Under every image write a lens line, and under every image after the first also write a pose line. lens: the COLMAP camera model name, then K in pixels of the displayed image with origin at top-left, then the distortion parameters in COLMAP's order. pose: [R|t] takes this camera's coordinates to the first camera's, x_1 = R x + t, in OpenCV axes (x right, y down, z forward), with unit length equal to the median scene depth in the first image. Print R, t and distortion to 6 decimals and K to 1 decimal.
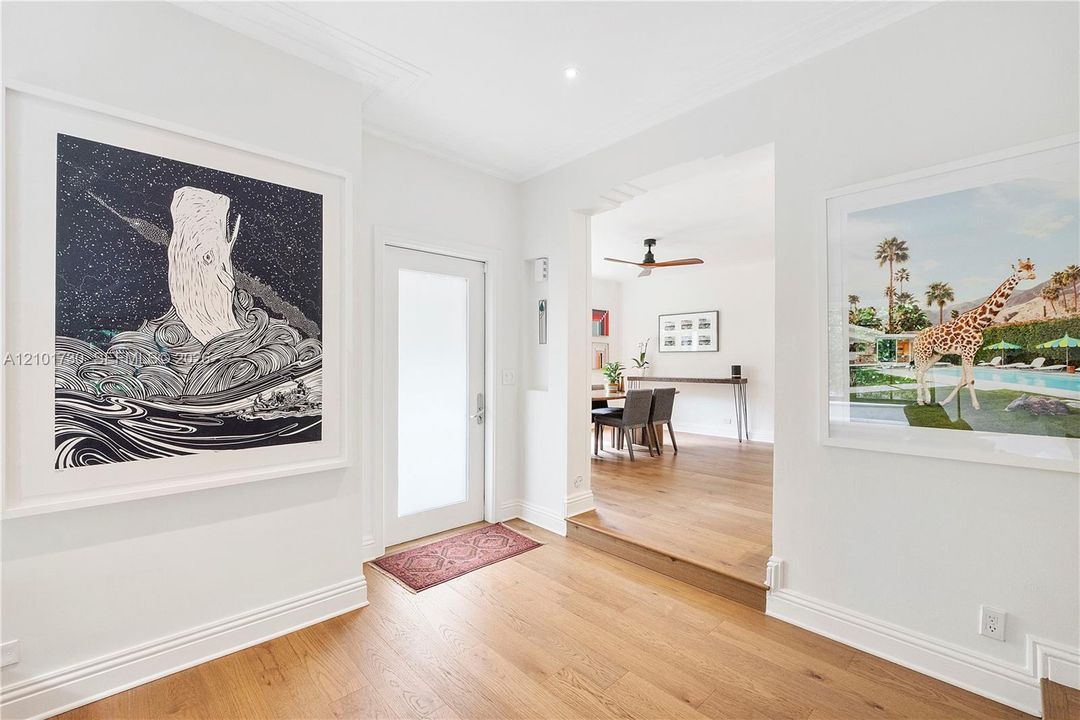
lens RADIAL K [[457.9, 0, 535.4], [0, 457.9, 363.7], [0, 0, 1]] dist [-0.007602, 0.000052]
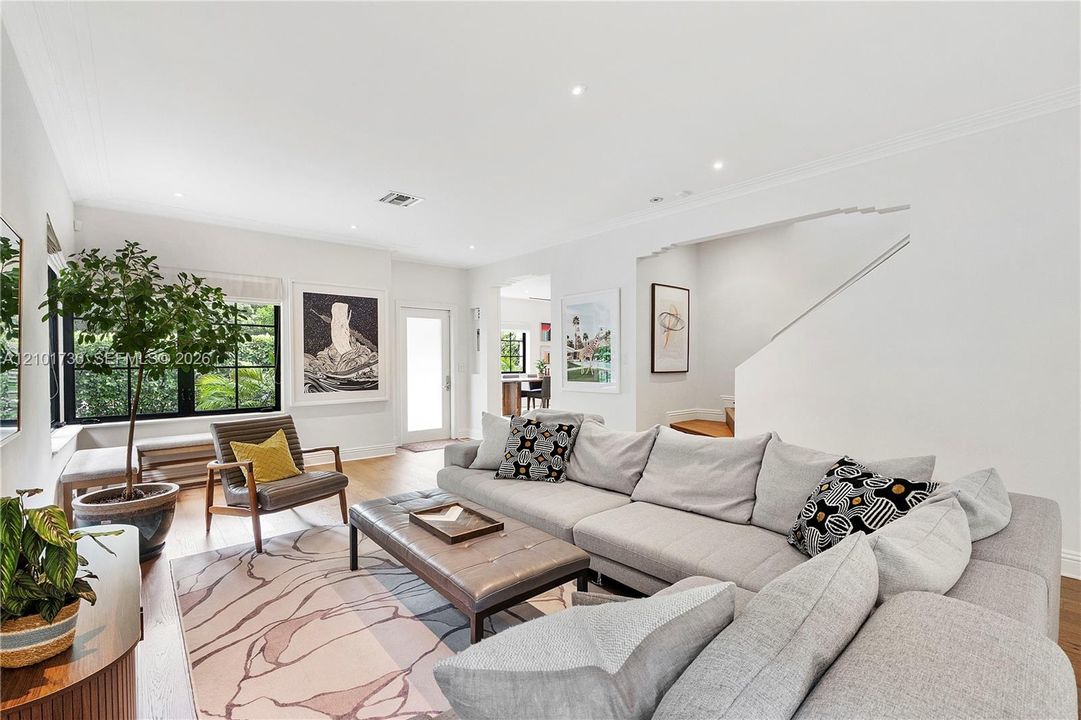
lens RADIAL K [[458.3, 0, 535.9], [0, 458.3, 363.7], [0, 0, 1]] dist [-0.007602, 0.000052]
pose [[0.999637, -0.005563, -0.026366, 0.586118], [0.005771, 0.999953, 0.007847, -0.001579], [0.026321, -0.007996, 0.999622, -1.842210]]
